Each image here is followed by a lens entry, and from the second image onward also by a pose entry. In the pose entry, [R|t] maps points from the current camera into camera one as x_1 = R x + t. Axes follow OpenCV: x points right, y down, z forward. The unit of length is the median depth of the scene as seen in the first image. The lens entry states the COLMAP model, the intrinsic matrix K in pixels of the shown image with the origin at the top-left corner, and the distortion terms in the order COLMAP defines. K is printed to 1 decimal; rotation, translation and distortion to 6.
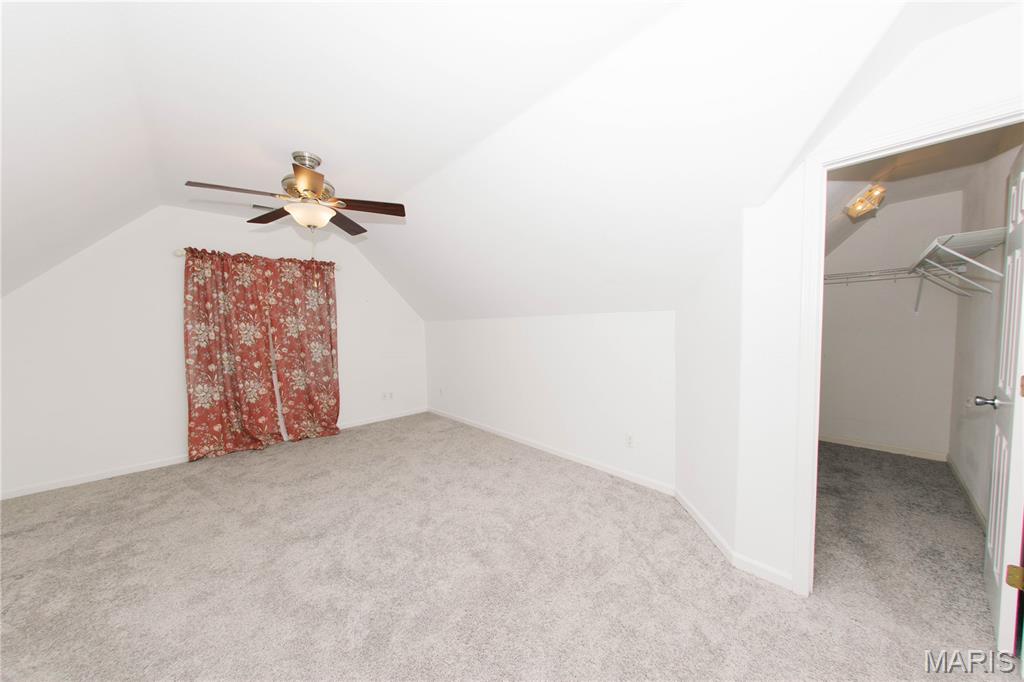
lens RADIAL K [[340.7, 0, 517.2], [0, 340.7, 340.7], [0, 0, 1]] dist [0.000182, -0.000172]
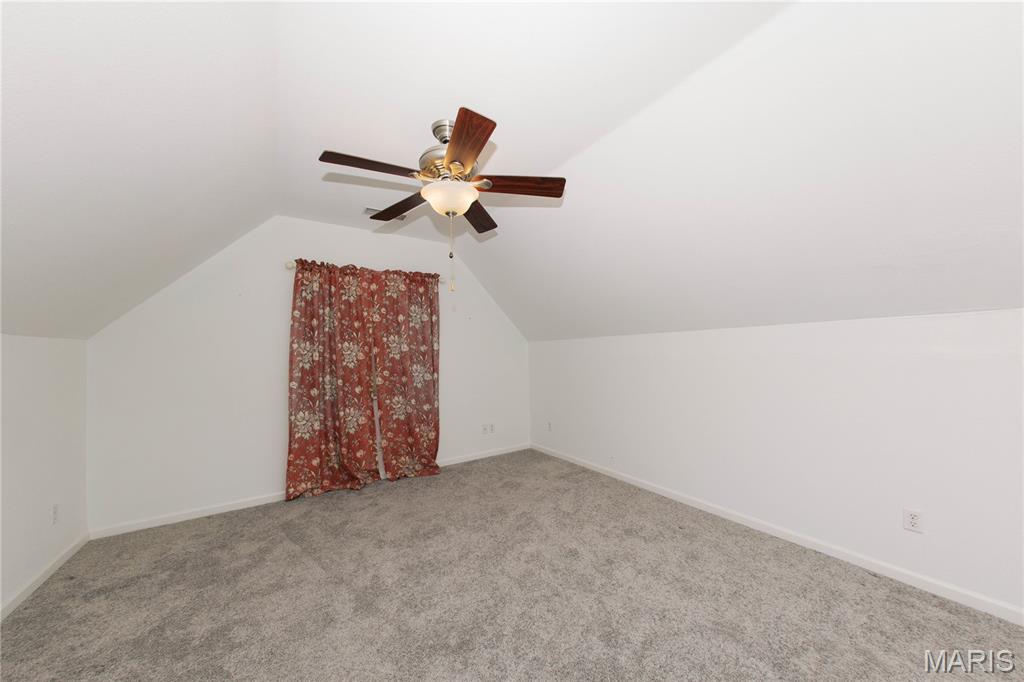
lens RADIAL K [[340.7, 0, 507.1], [0, 340.7, 341.1], [0, 0, 1]] dist [0.000182, -0.000172]
pose [[0.986710, -0.007695, -0.162311, -0.254567], [-0.005109, 0.996915, -0.078322, 0.013146], [0.162413, 0.078111, 0.983626, 0.198916]]
